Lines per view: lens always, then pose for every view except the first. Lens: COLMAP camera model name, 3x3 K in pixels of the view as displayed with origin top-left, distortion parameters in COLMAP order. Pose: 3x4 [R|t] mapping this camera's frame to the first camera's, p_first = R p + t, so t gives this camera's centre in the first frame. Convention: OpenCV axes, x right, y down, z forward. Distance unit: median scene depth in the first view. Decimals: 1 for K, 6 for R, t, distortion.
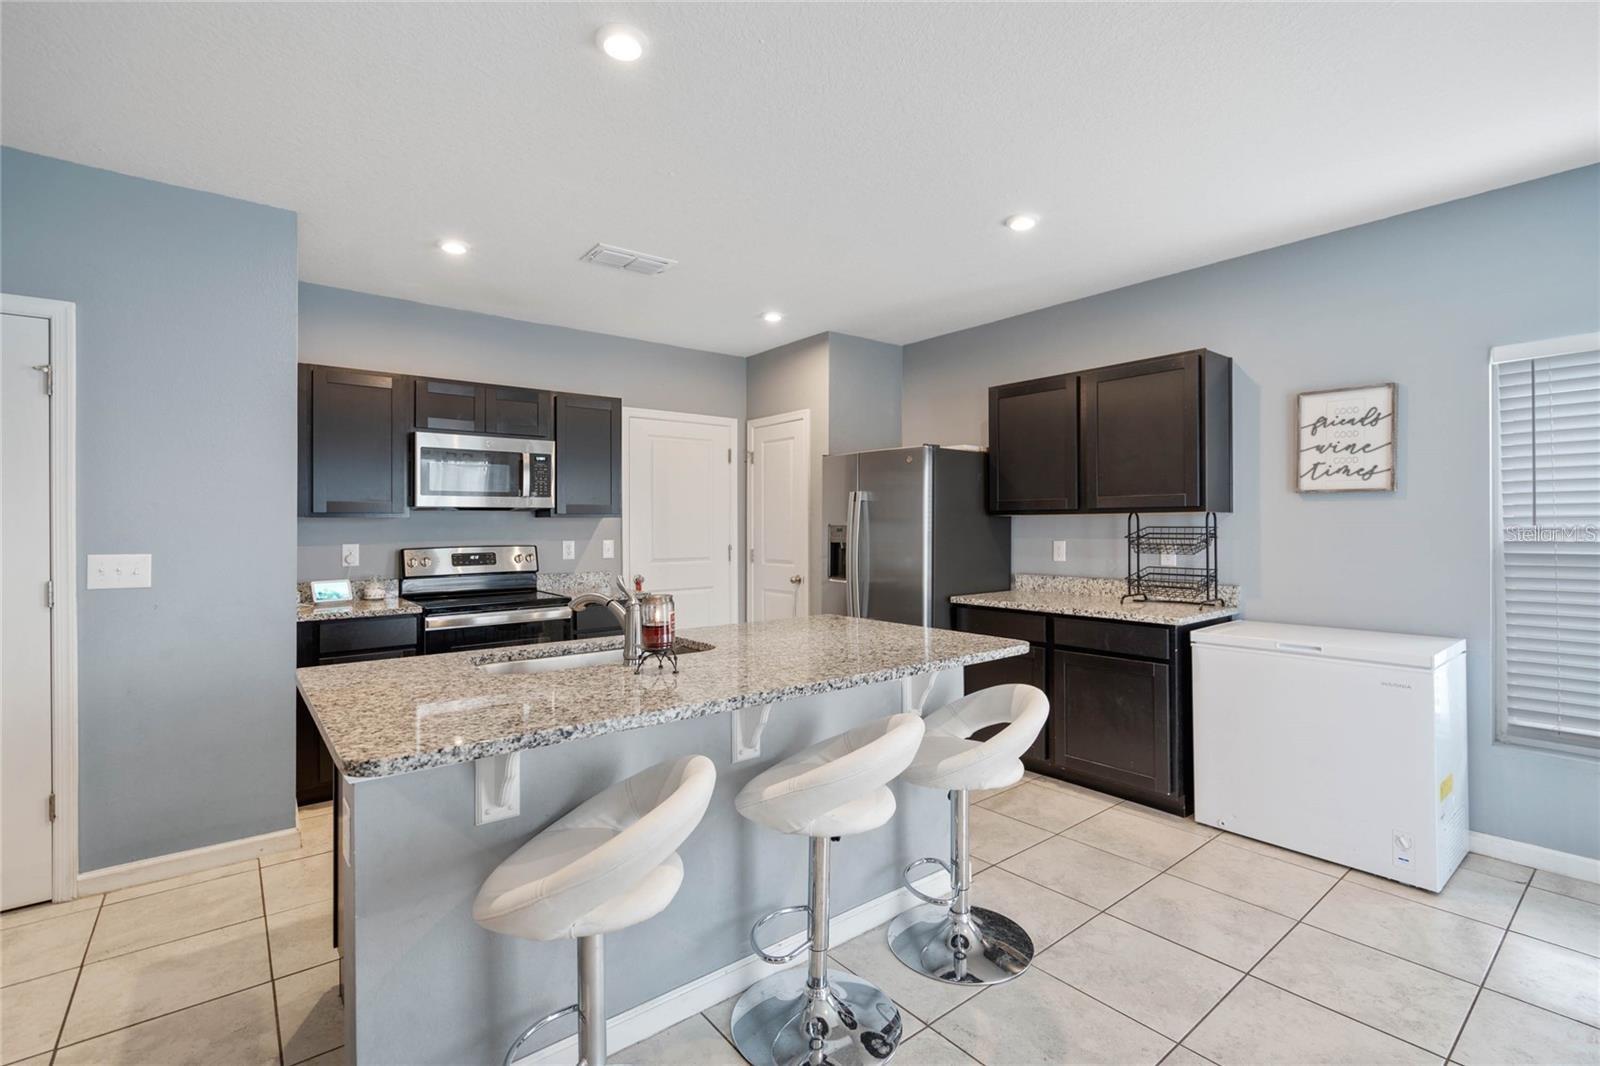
lens RADIAL K [[729.9, 0, 800.5], [0, 729.9, 522.8], [0, 0, 1]] dist [-0.004166, 0.002090]
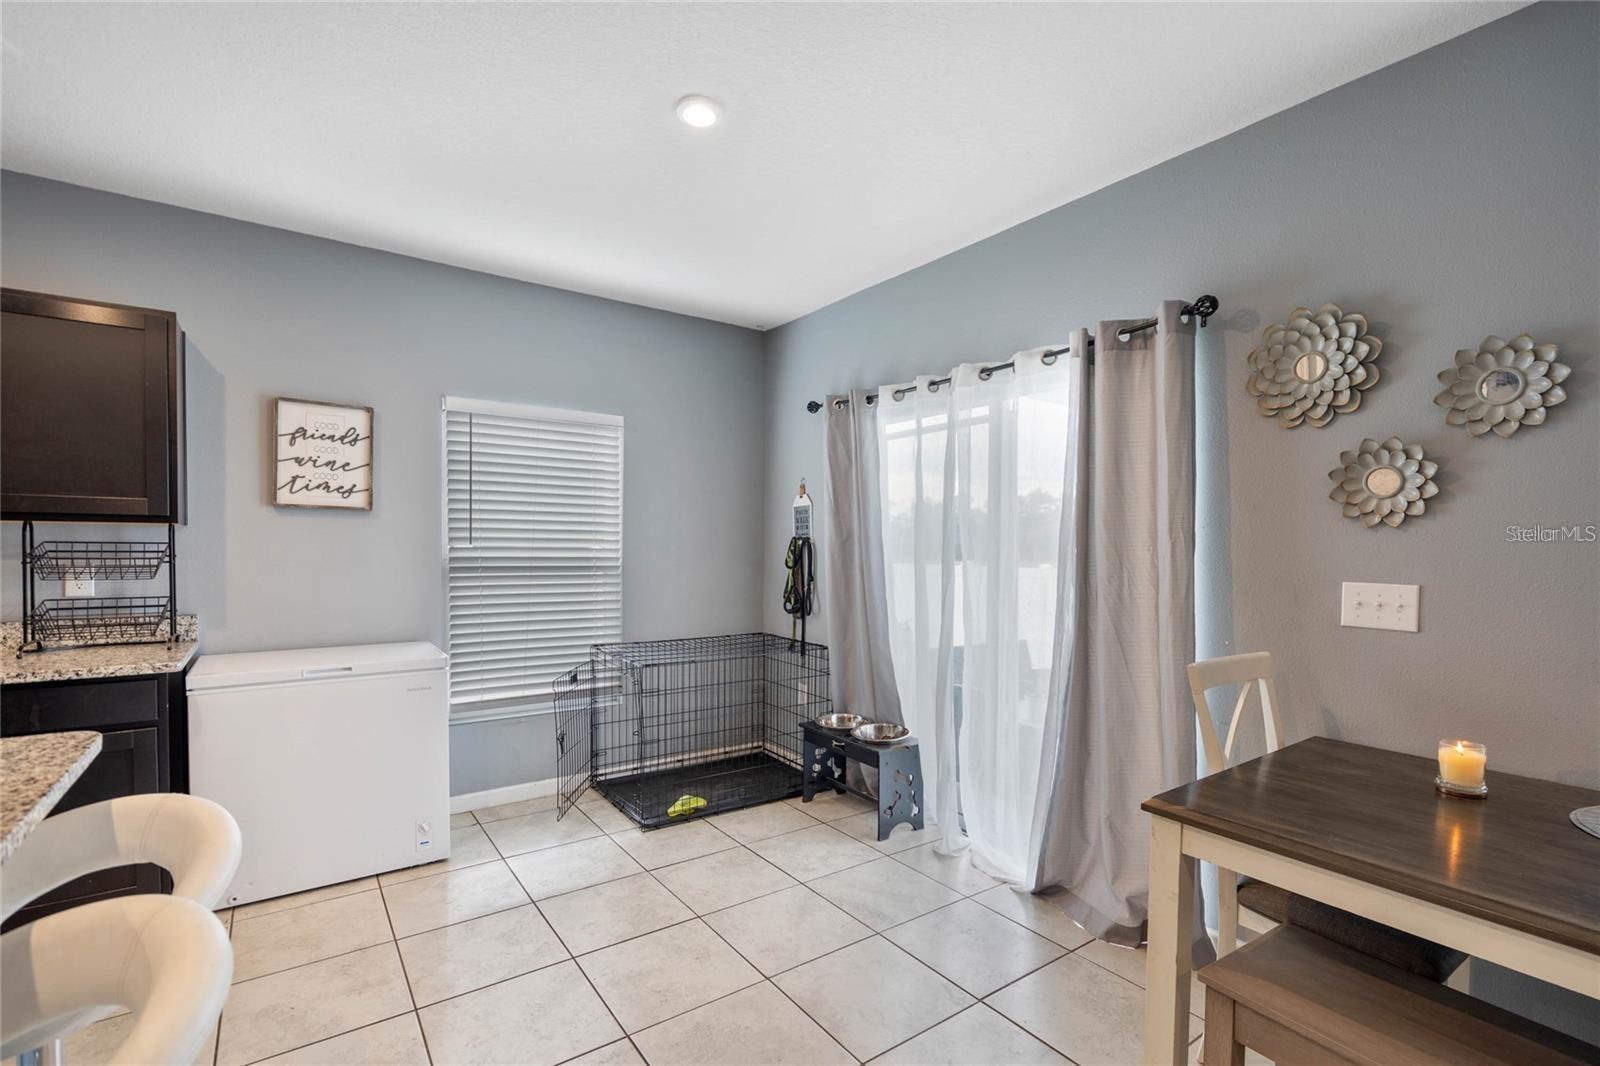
lens RADIAL K [[729.9, 0, 810.6], [0, 729.9, 566.7], [0, 0, 1]] dist [-0.004166, 0.002090]
pose [[0.054197, -0.024804, 0.998222, -0.183930], [-0.013561, 0.999581, 0.025574, 0.001889], [-0.998438, -0.014923, 0.053838, 0.265833]]
